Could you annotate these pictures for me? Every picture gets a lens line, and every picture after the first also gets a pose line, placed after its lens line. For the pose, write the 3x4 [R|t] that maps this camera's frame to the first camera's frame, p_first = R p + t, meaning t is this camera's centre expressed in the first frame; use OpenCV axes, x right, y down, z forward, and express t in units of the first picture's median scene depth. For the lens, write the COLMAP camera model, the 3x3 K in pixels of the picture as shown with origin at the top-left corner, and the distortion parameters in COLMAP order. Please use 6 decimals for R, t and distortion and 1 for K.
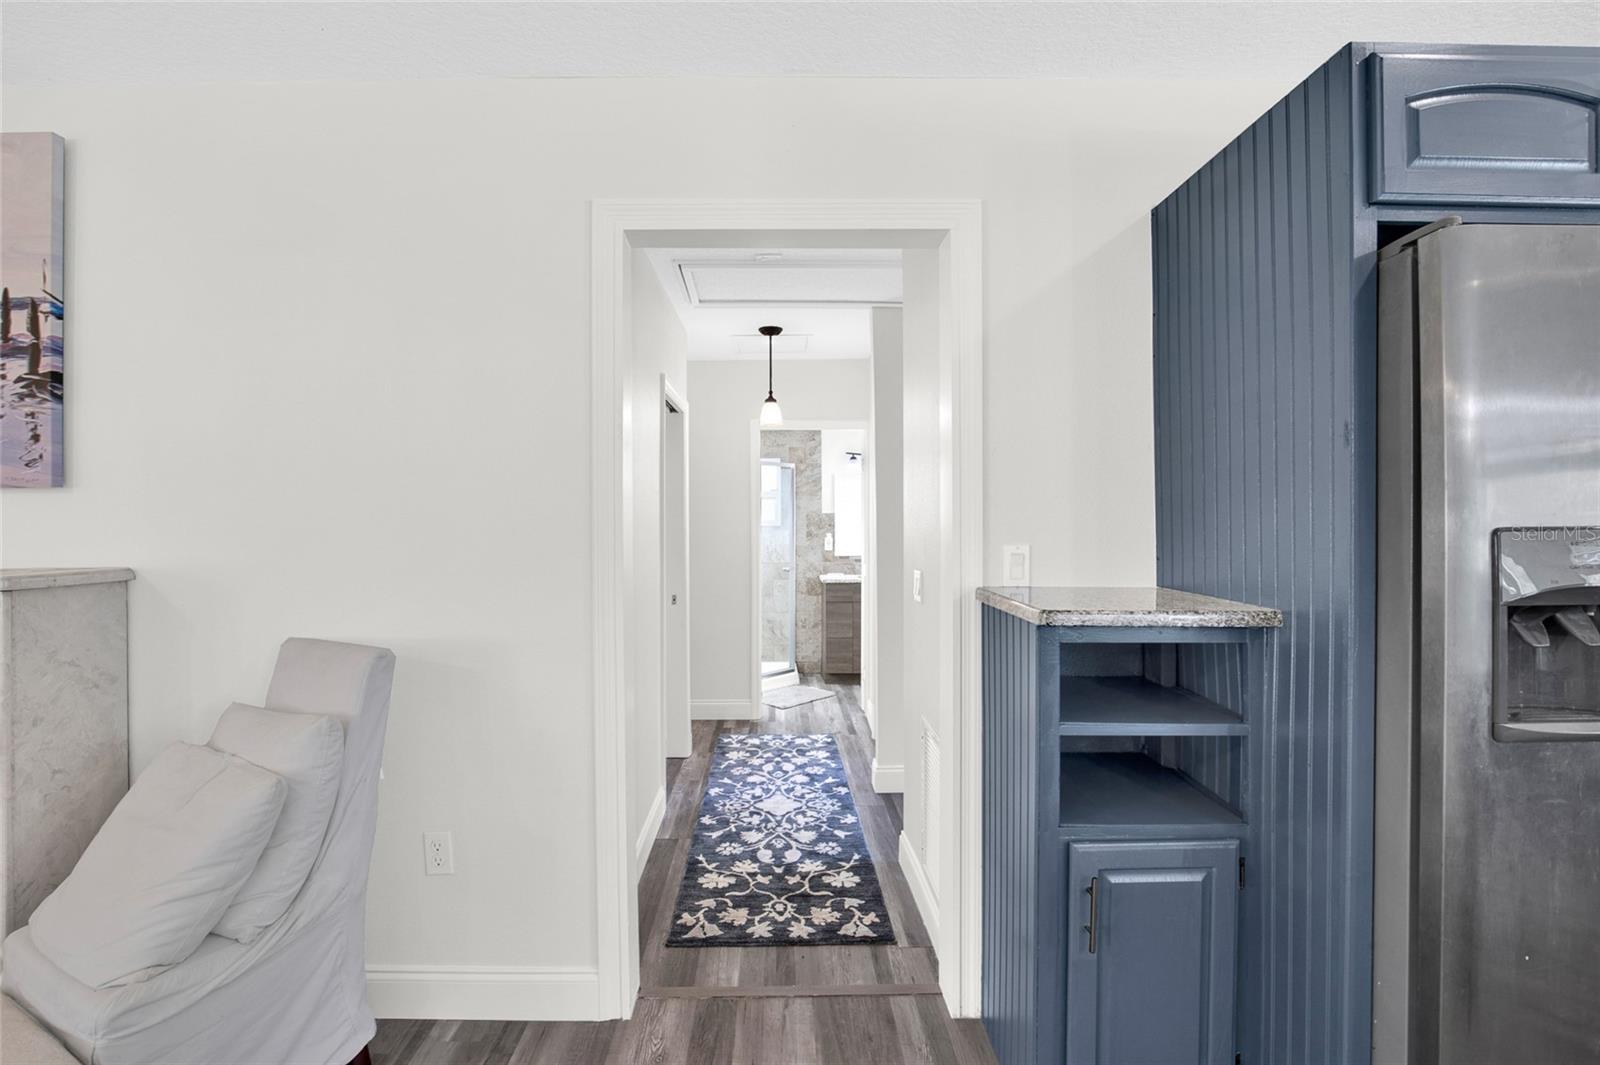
lens RADIAL K [[751.9, 0, 804.4], [0, 751.9, 532.2], [0, 0, 1]] dist [-0.024961, 0.000707]
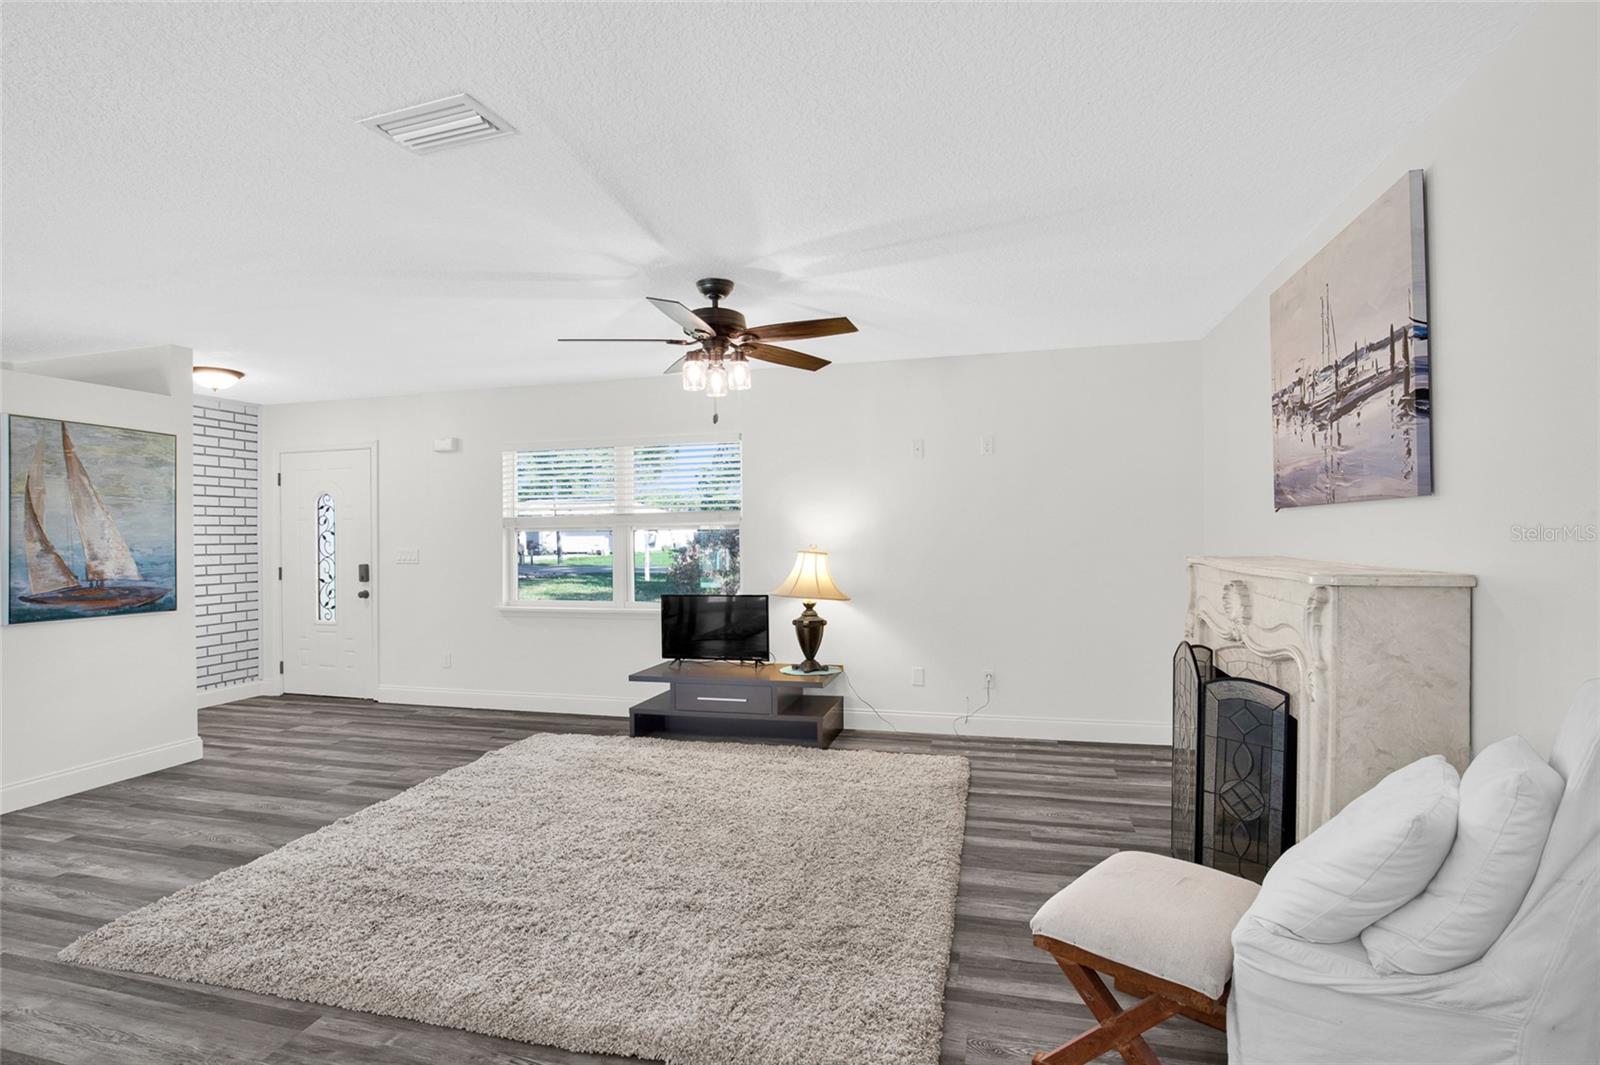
lens RADIAL K [[751.9, 0, 804.4], [0, 751.9, 532.2], [0, 0, 1]] dist [-0.024961, 0.000707]
pose [[-0.280106, 0.006338, -0.959948, 0.291881], [-0.005747, 0.999949, 0.008279, -0.011453], [0.959952, 0.007836, -0.280055, 0.446107]]
